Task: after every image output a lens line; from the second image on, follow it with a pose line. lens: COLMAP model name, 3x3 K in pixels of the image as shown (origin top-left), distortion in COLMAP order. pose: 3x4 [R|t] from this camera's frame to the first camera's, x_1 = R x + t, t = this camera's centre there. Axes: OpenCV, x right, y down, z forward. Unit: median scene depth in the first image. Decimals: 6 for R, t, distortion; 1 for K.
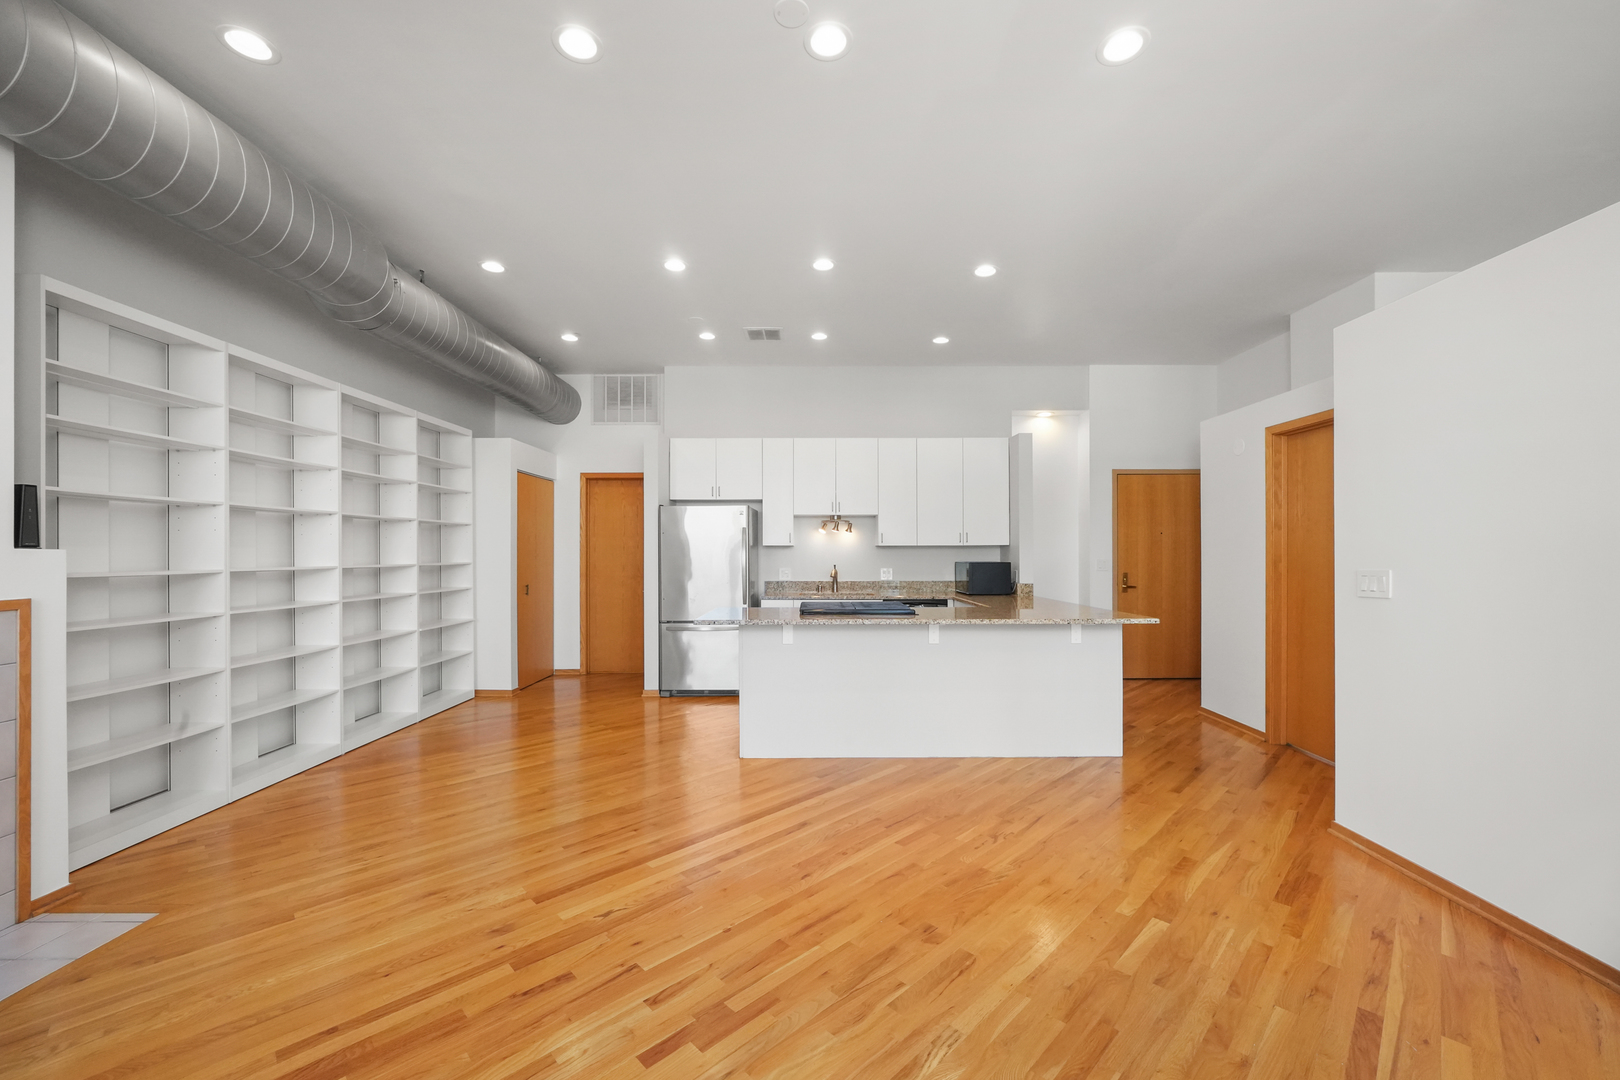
lens RADIAL K [[641.9, 0, 812.6], [0, 641.9, 547.1], [0, 0, 1]] dist [-0.004258, 0.000350]
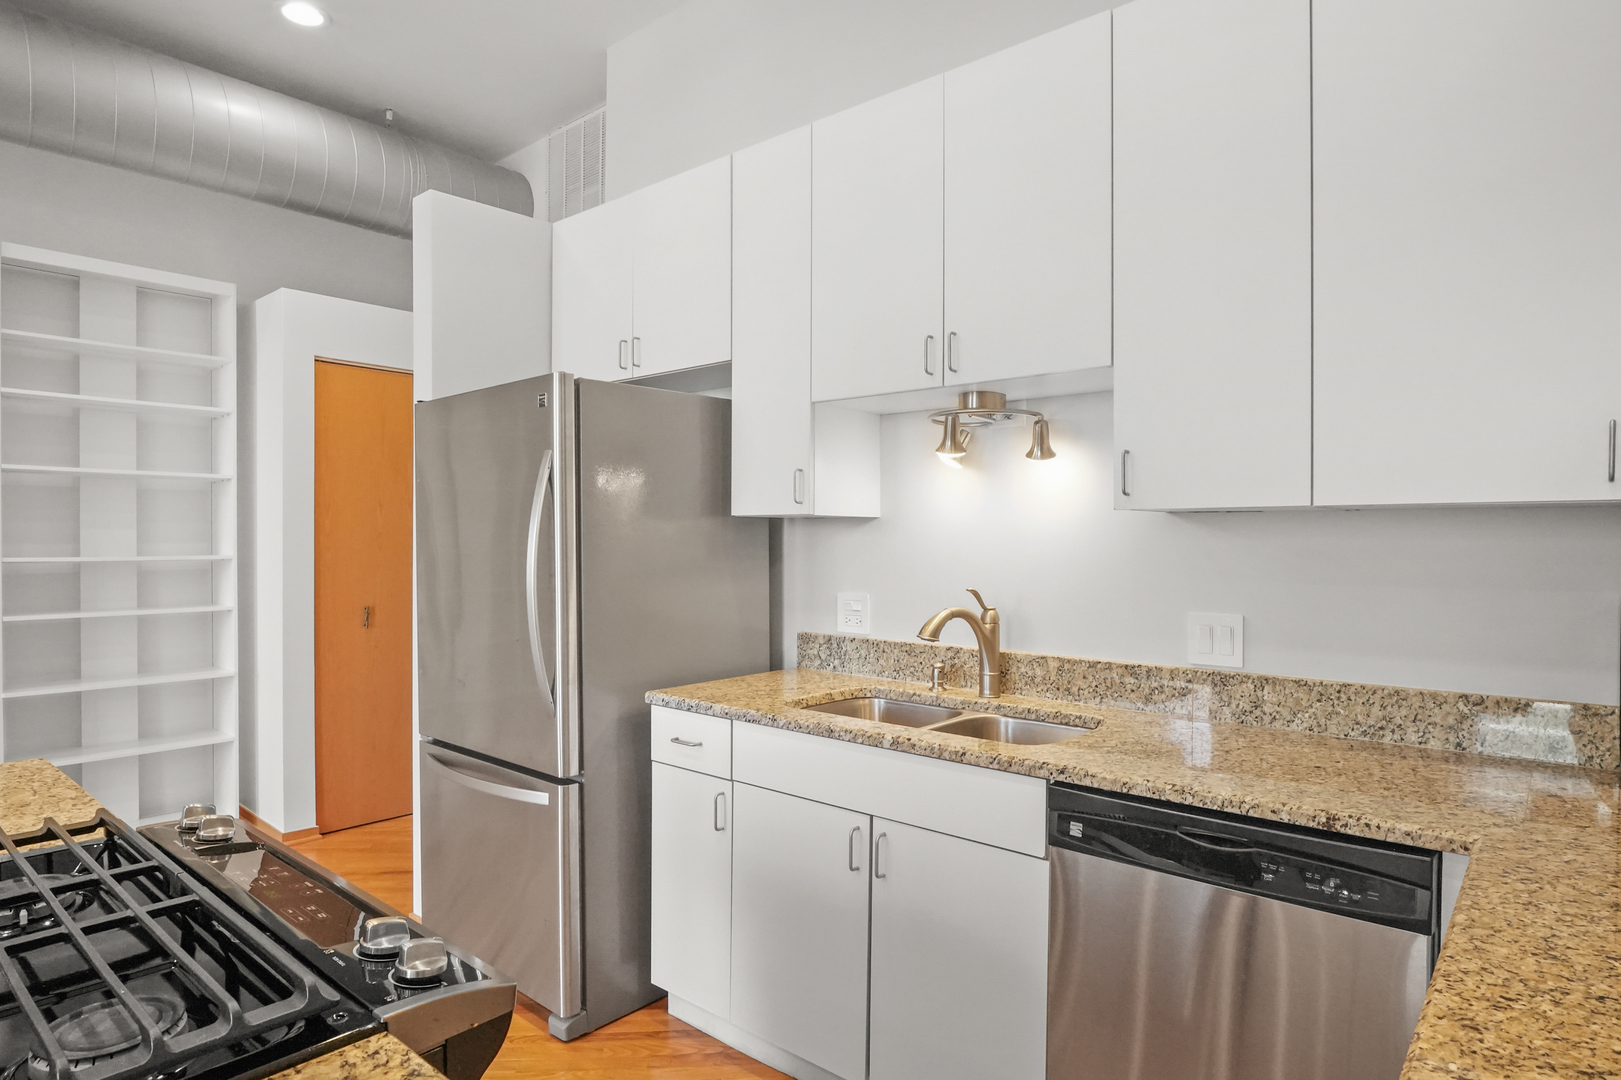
lens RADIAL K [[906.7, 0, 810.3], [0, 906.7, 542.1], [0, 0, 1]] dist [-0.022677, -0.000363]
pose [[0.756872, 0.008064, -0.653513, 0.227843], [-0.000637, 0.999933, 0.011601, 0.005000], [0.653563, -0.008364, 0.756826, 0.718522]]
